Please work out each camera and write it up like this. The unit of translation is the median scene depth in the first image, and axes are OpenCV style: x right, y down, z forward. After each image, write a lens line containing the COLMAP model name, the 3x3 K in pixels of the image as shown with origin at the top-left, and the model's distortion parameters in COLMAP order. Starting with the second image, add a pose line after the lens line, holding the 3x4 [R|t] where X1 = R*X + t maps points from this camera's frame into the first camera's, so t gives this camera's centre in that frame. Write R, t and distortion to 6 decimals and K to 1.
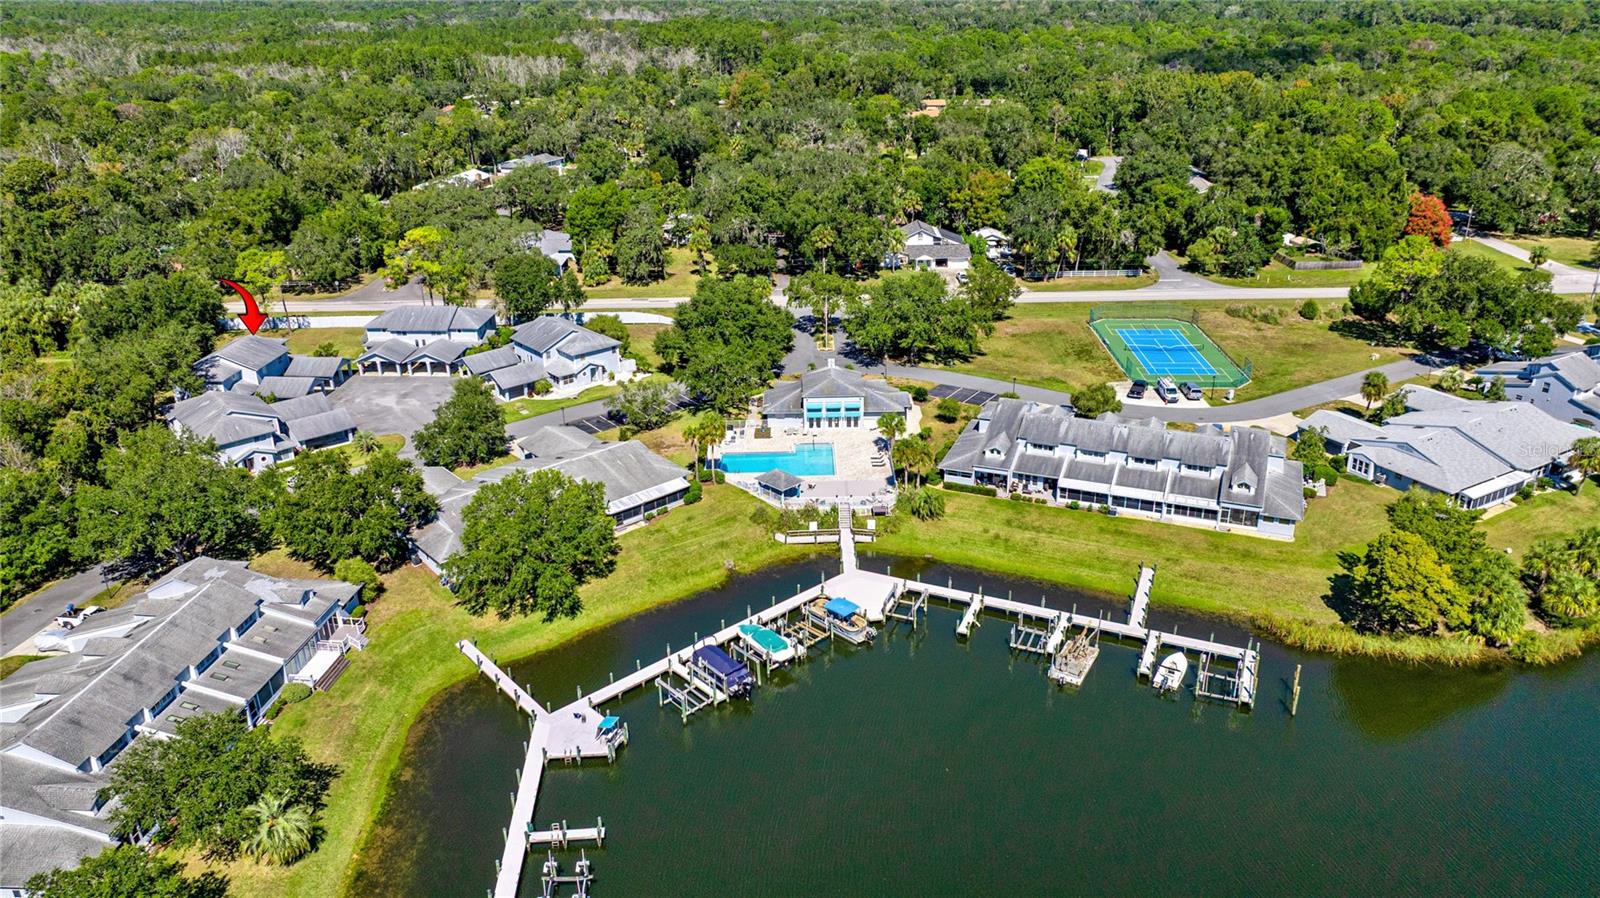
lens RADIAL K [[1122.5, 0, 807.7], [0, 1122.5, 438.8], [0, 0, 1]] dist [-0.023747, 0.002792]
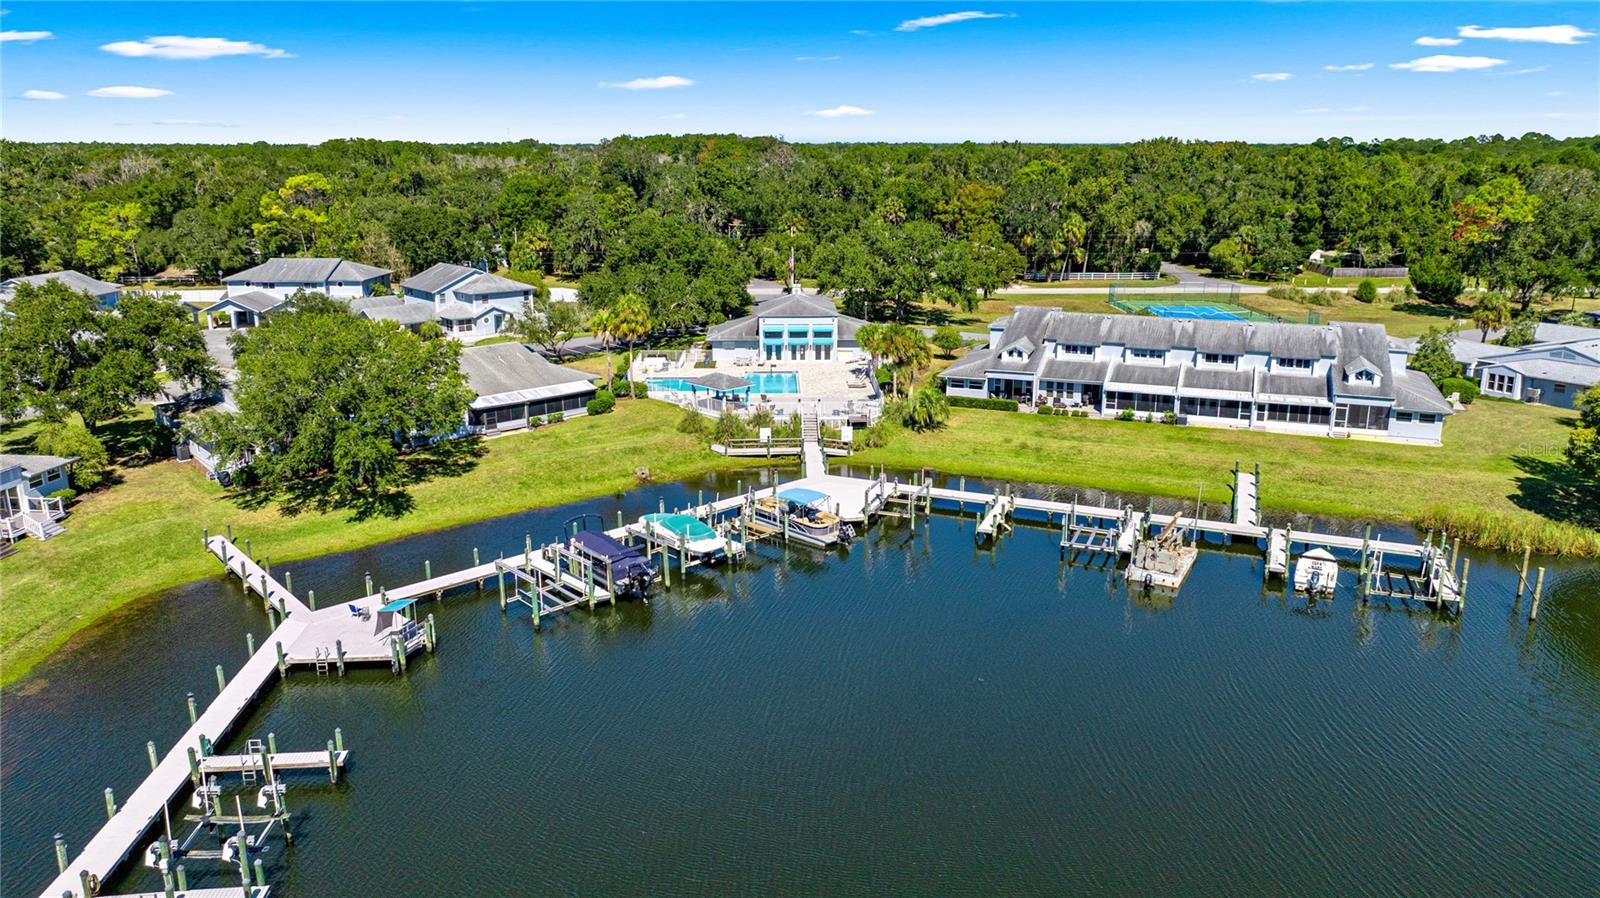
lens RADIAL K [[1122.5, 0, 807.7], [0, 1122.5, 438.8], [0, 0, 1]] dist [-0.023747, 0.002792]
pose [[0.999764, 0.008978, 0.019794, 0.017222], [-0.006068, 0.989782, -0.142460, 0.177437], [-0.020871, 0.142306, 0.989603, 0.288306]]
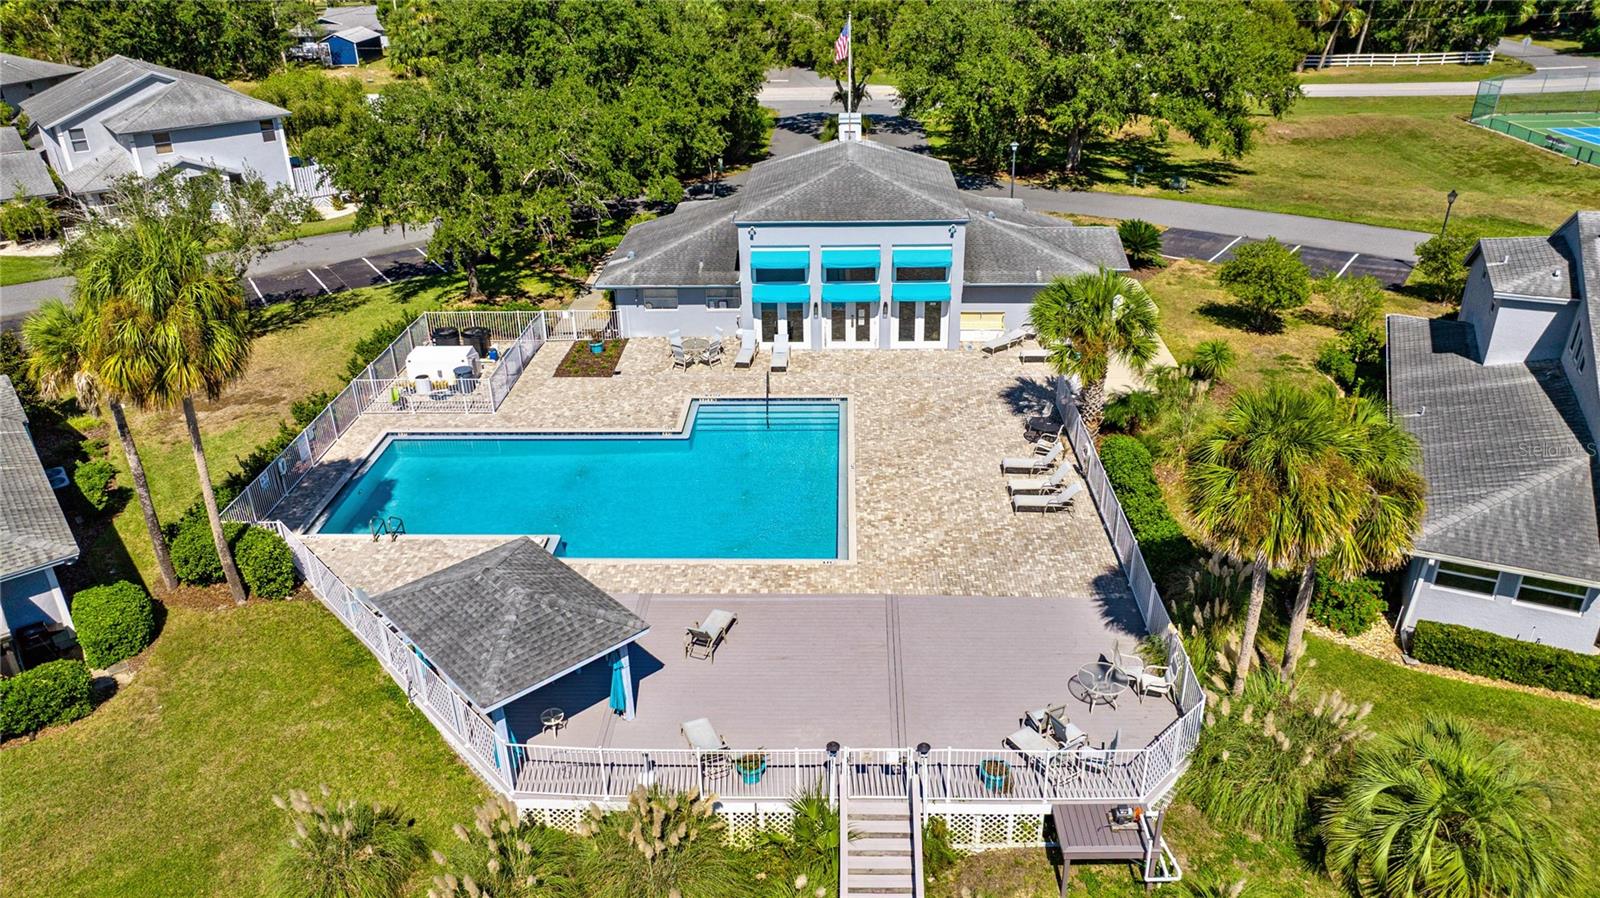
lens RADIAL K [[1122.5, 0, 807.7], [0, 1122.5, 438.8], [0, 0, 1]] dist [-0.023747, 0.002792]
pose [[0.999015, 0.017002, -0.040995, 0.028151], [-0.014781, 0.998437, 0.053891, -0.000894], [0.041848, -0.053232, 0.997705, 0.839955]]
